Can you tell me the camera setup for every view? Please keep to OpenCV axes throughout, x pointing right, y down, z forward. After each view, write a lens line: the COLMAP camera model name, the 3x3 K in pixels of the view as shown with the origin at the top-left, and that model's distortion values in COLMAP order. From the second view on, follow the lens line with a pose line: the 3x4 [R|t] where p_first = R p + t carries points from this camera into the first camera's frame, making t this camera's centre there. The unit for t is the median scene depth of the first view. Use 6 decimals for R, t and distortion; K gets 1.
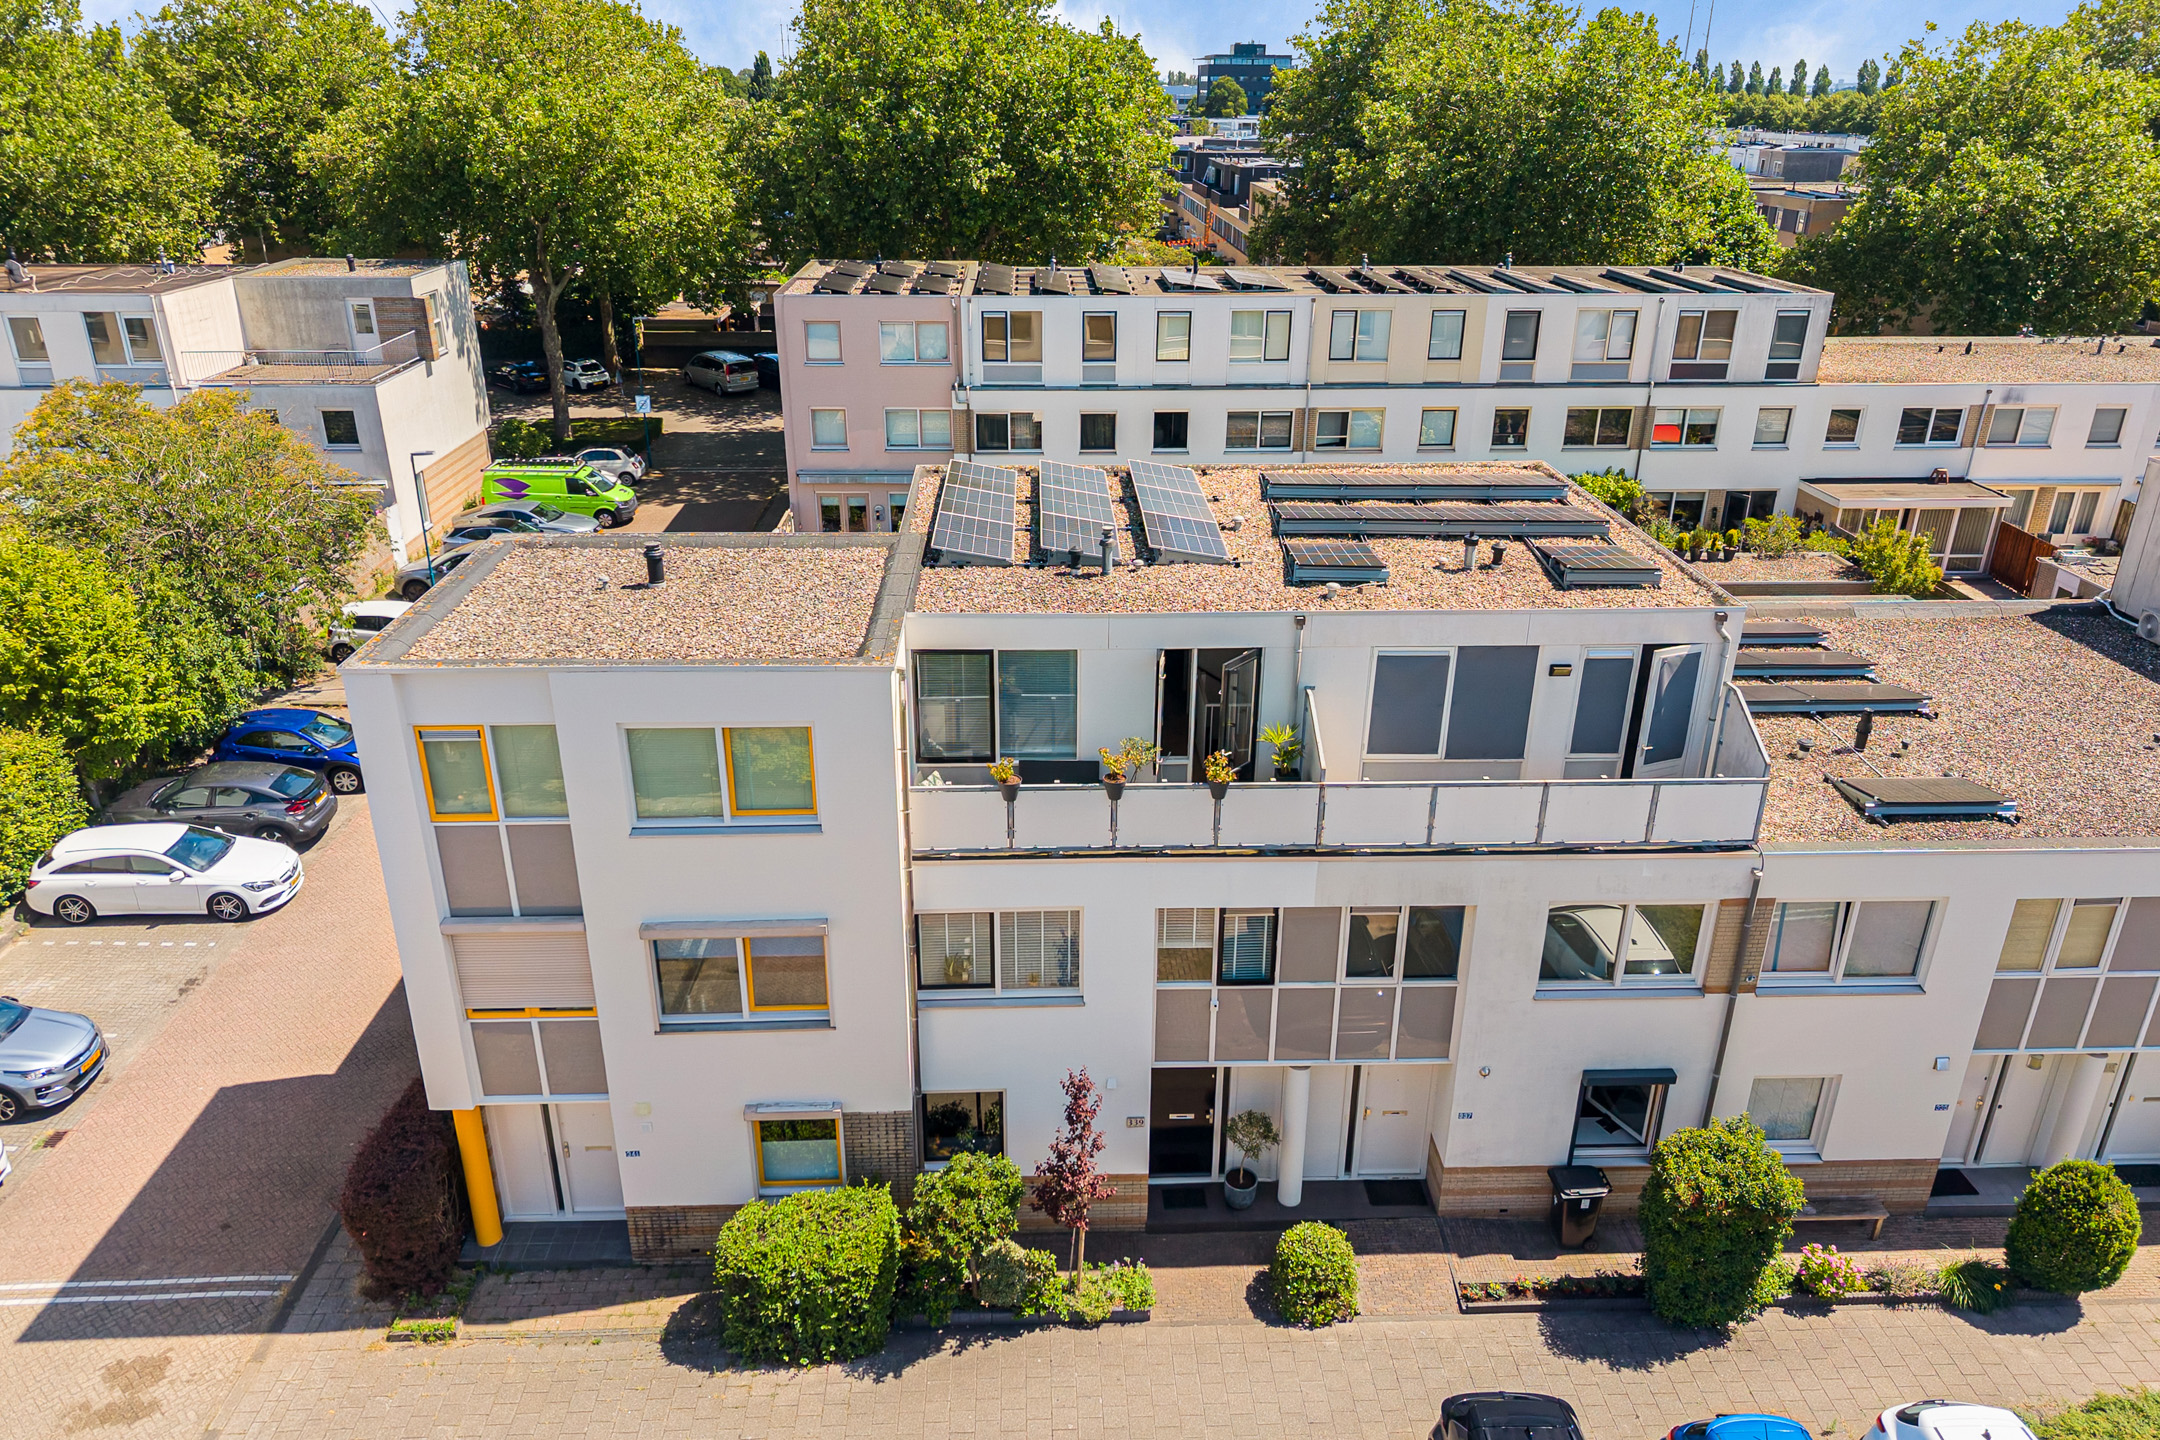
lens RADIAL K [[1479.4, 0, 1074.1], [0, 1479.4, 723.0], [0, 0, 1]] dist [0.005956, -0.004321]
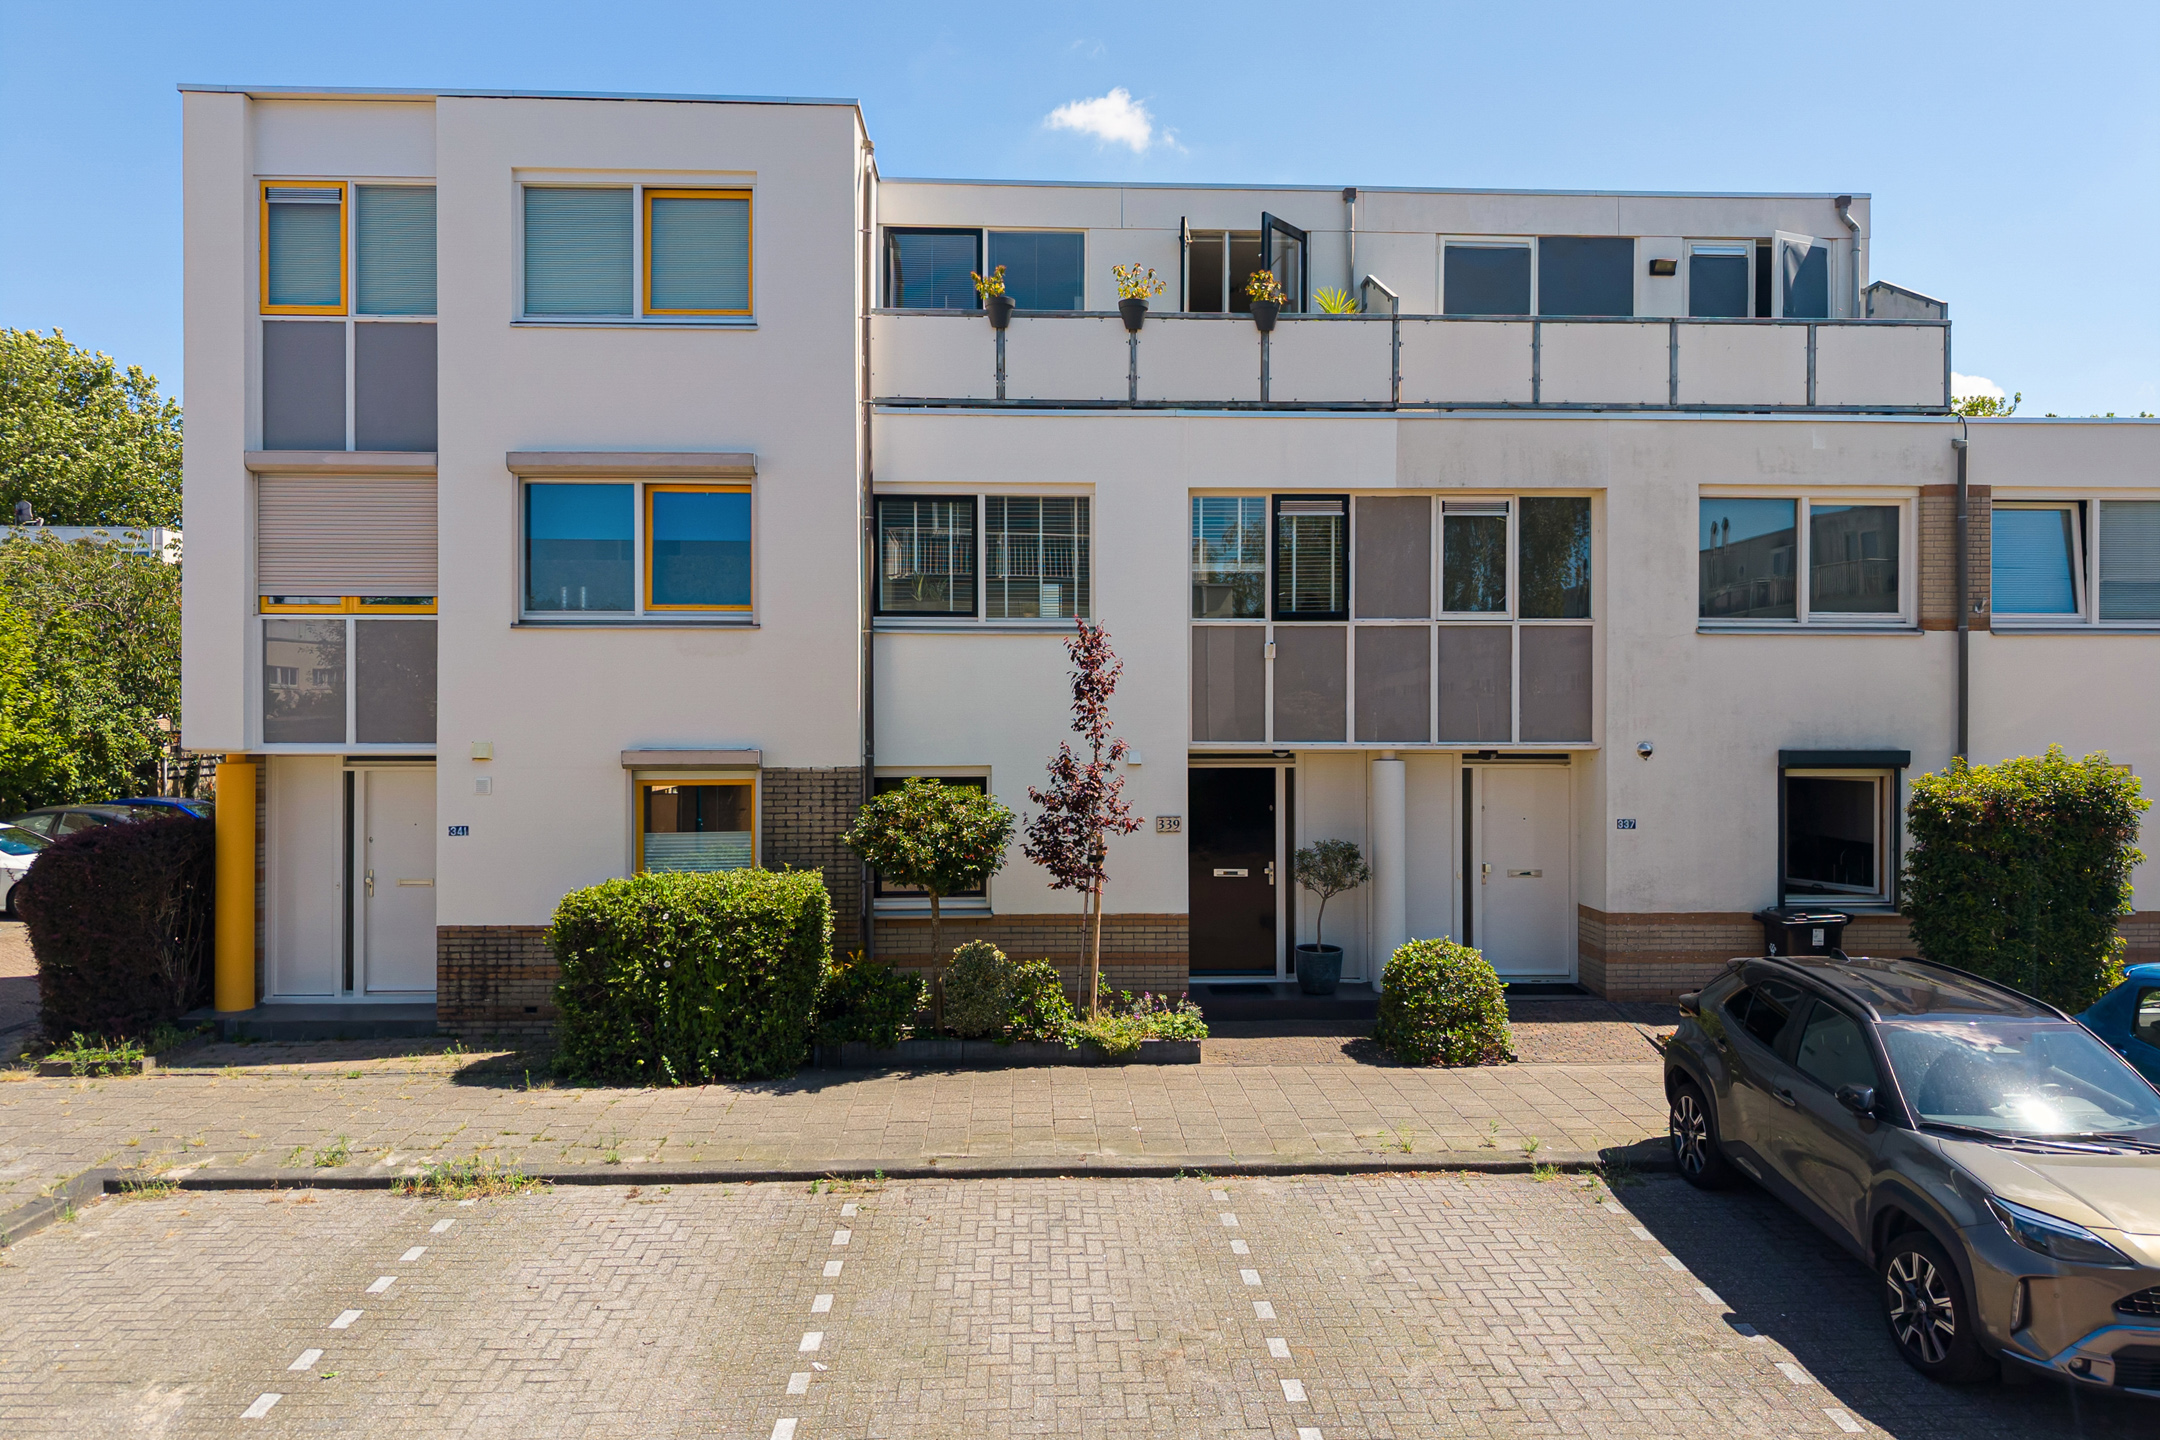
lens RADIAL K [[1456.3, 0, 1072.5], [0, 1456.3, 729.6], [0, 0, 1]] dist [0.005969, -0.001414]
pose [[0.999987, -0.004364, 0.002661, -0.007186], [0.005054, 0.921603, -0.388101, 0.514840], [-0.000759, 0.388110, 0.921613, 0.340075]]
